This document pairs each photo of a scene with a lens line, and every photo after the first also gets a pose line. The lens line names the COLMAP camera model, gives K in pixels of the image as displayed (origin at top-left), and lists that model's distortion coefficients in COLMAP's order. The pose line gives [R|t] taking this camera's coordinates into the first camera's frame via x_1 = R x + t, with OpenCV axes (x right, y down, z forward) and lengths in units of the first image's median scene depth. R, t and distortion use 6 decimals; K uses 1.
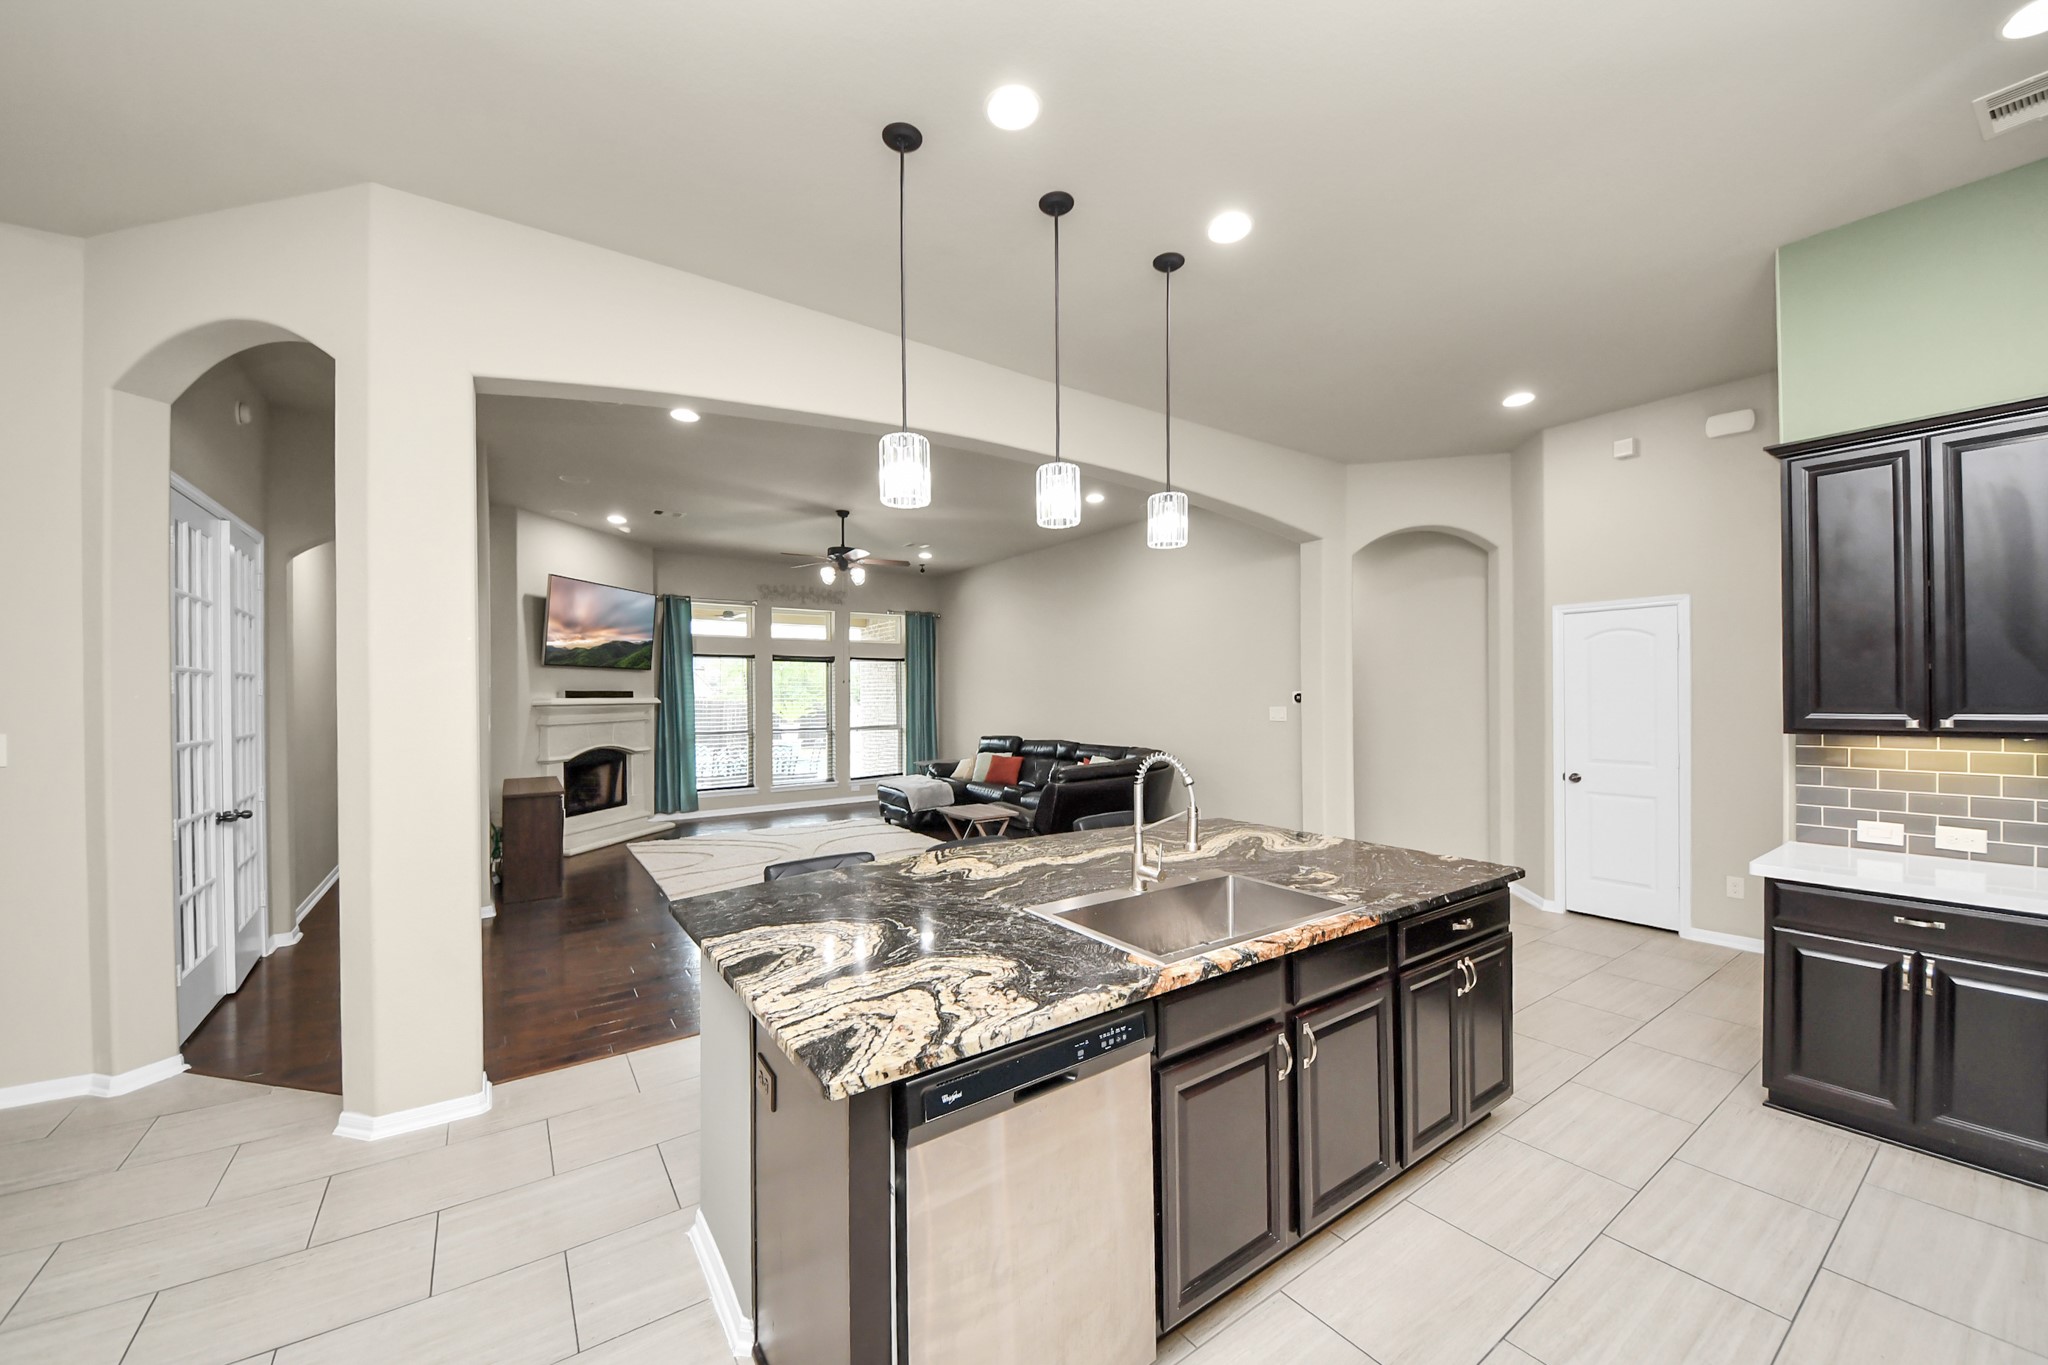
lens RADIAL K [[751.4, 0, 1018.5], [0, 751.4, 697.2], [0, 0, 1]] dist [0.022587, -0.015369]
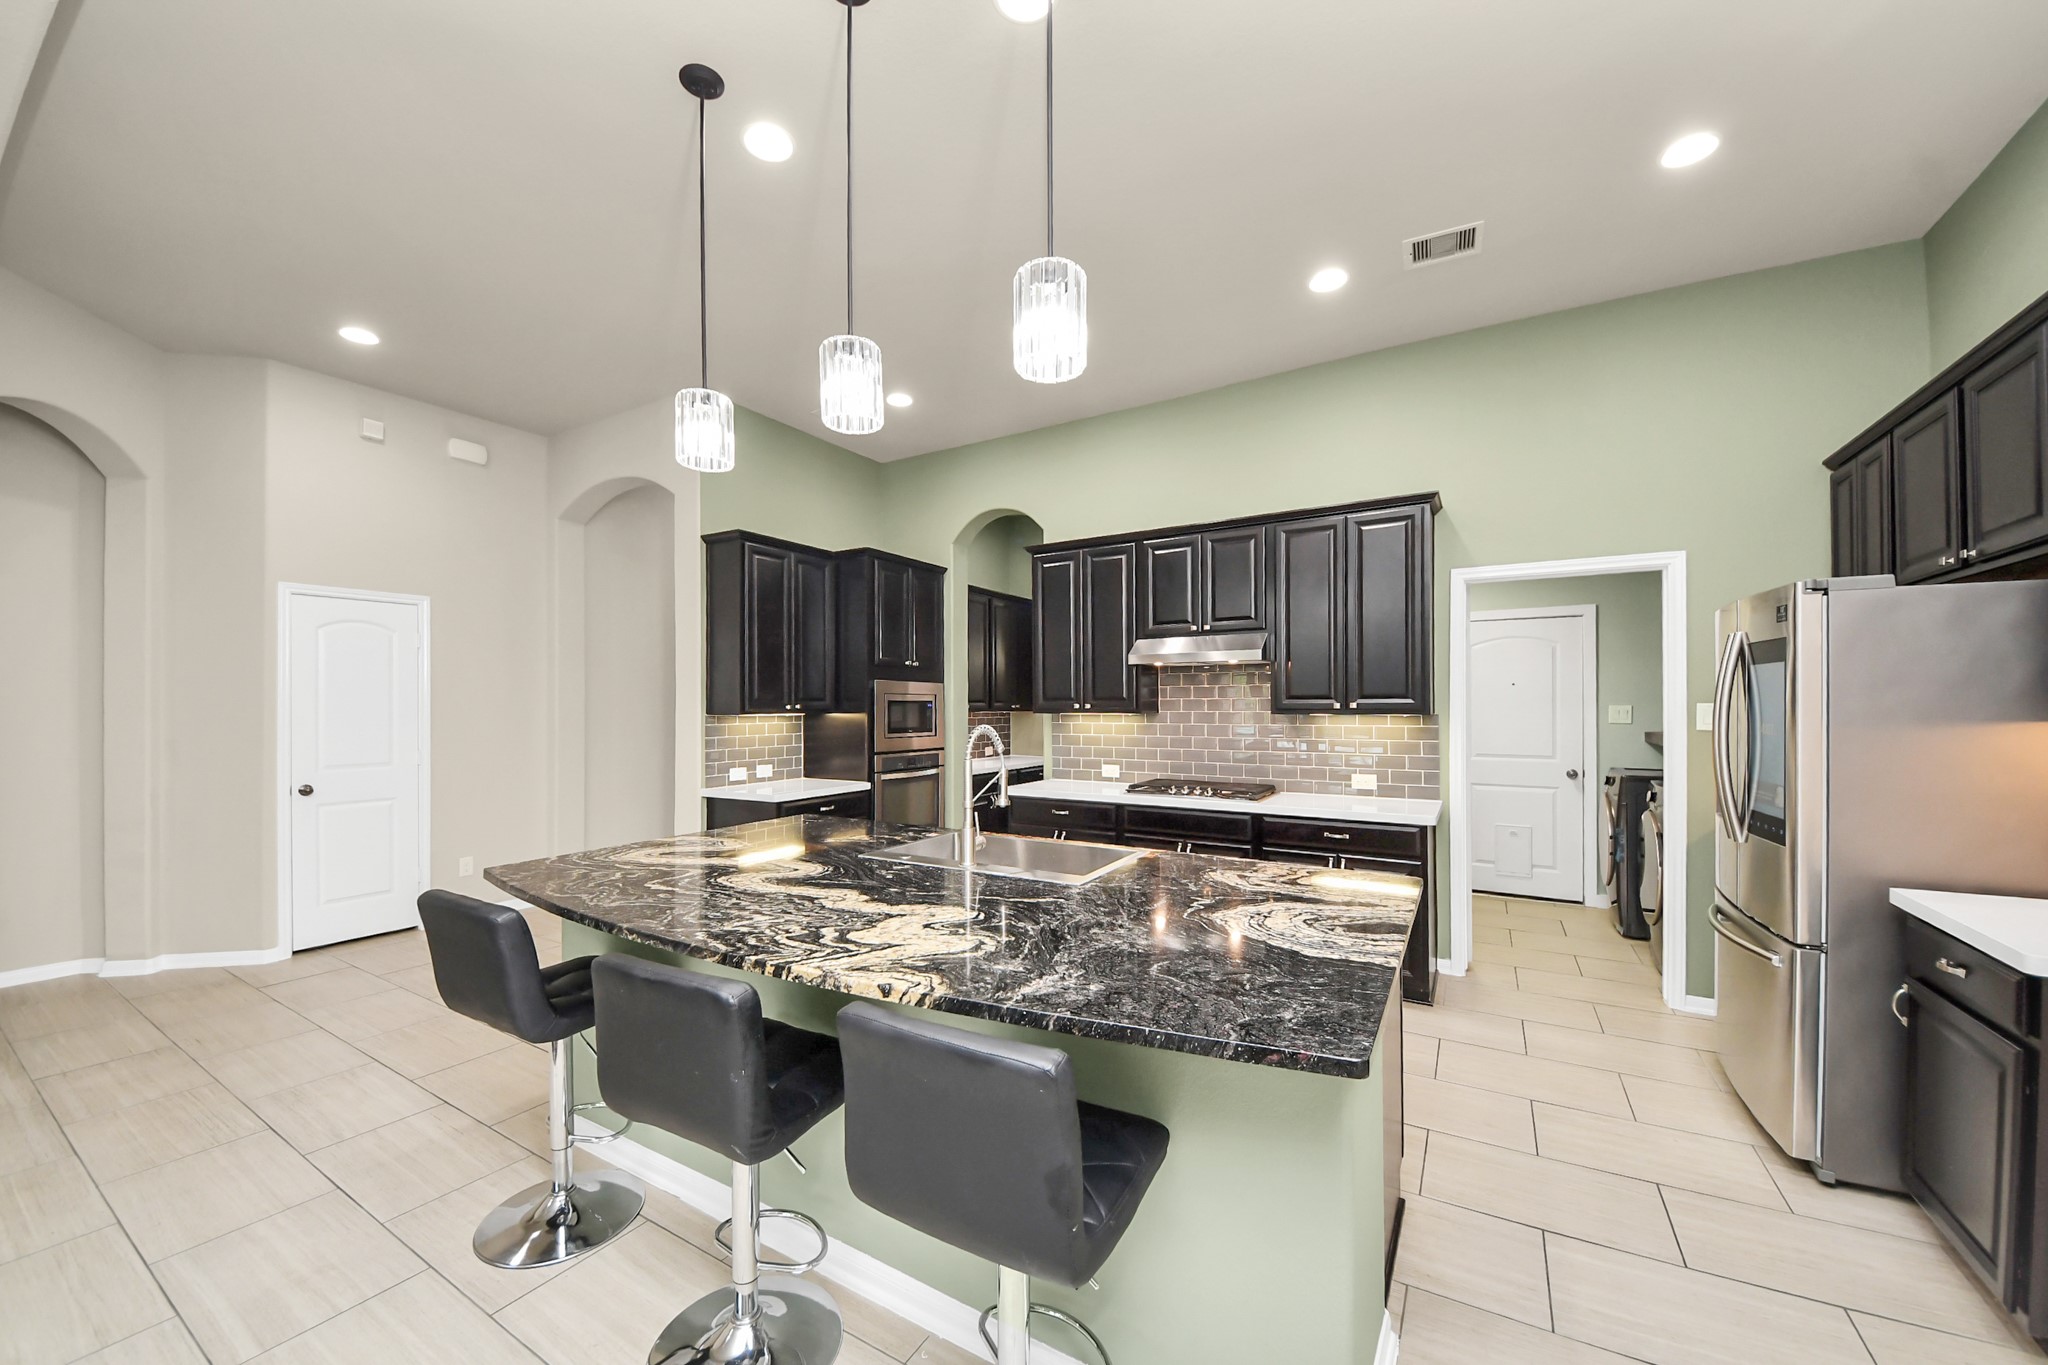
lens RADIAL K [[751.4, 0, 1018.5], [0, 751.4, 697.2], [0, 0, 1]] dist [0.022587, -0.015369]
pose [[-0.412065, 0.018269, 0.910971, -0.735880], [0.007084, 0.999833, -0.016846, 0.046964], [-0.911127, -0.000488, -0.412126, 1.271017]]
